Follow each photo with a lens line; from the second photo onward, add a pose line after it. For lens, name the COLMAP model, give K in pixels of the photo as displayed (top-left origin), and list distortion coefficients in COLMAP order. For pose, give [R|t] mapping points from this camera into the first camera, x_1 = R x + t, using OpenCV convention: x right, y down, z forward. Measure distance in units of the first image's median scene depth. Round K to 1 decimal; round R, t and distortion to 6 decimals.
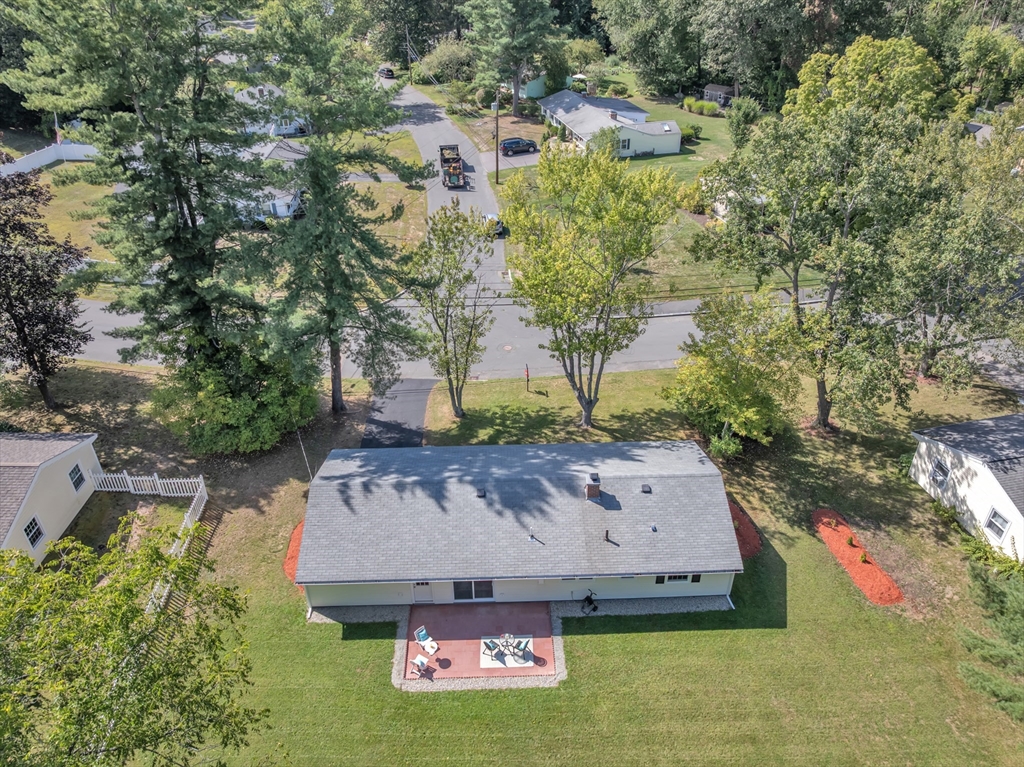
lens RADIAL K [[737.0, 0, 512.0], [0, 737.0, 383.5], [0, 0, 1]] dist [-0.068390, 0.047280]
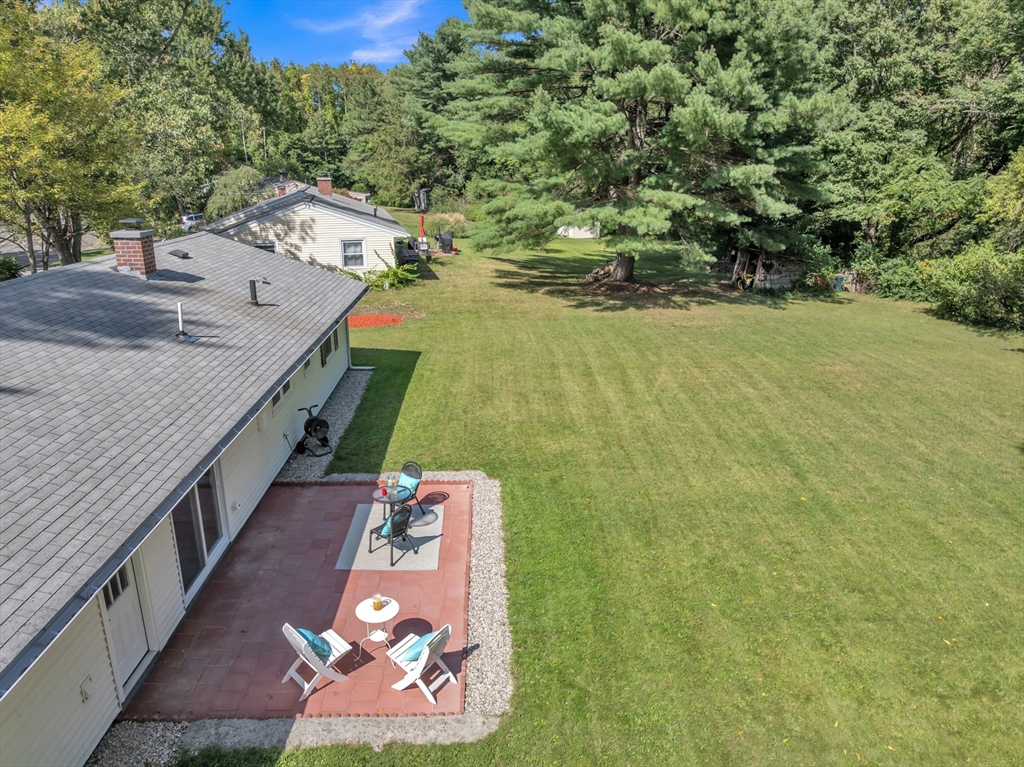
lens RADIAL K [[737.0, 0, 512.0], [0, 737.0, 383.5], [0, 0, 1]] dist [-0.068390, 0.047280]
pose [[-0.000420, -0.281604, 0.959531, -0.309629], [0.561662, 0.793817, 0.233217, 0.209469], [-0.827366, 0.539030, 0.157833, 0.720442]]
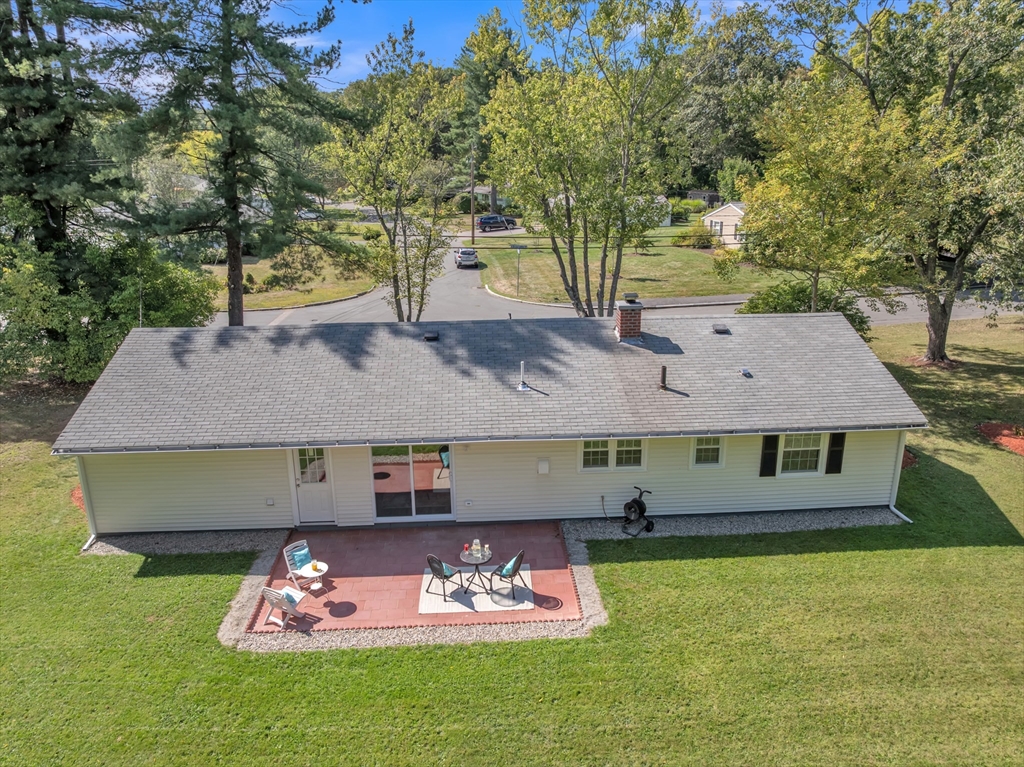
lens RADIAL K [[737.0, 0, 512.0], [0, 737.0, 383.5], [0, 0, 1]] dist [-0.068390, 0.047280]
pose [[0.999592, -0.008848, 0.027167, 0.003470], [0.016214, 0.958570, -0.284395, 0.319981], [-0.023525, 0.284719, 0.958322, 0.431766]]
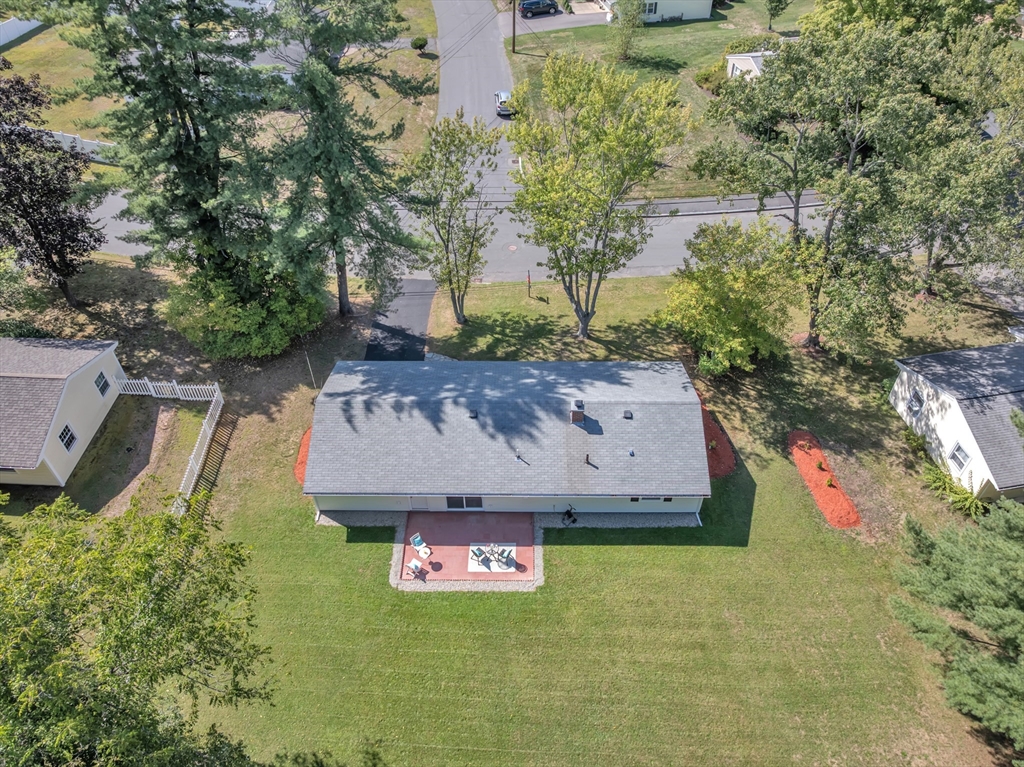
lens RADIAL K [[737.3, 0, 512.0], [0, 737.3, 383.5], [0, 0, 1]] dist [-0.047822, 0.011623]
pose [[0.999108, 0.030748, -0.028956, 0.040636], [-0.024071, 0.977867, 0.207836, -0.110611], [0.034706, -0.206954, 0.977735, -0.039188]]
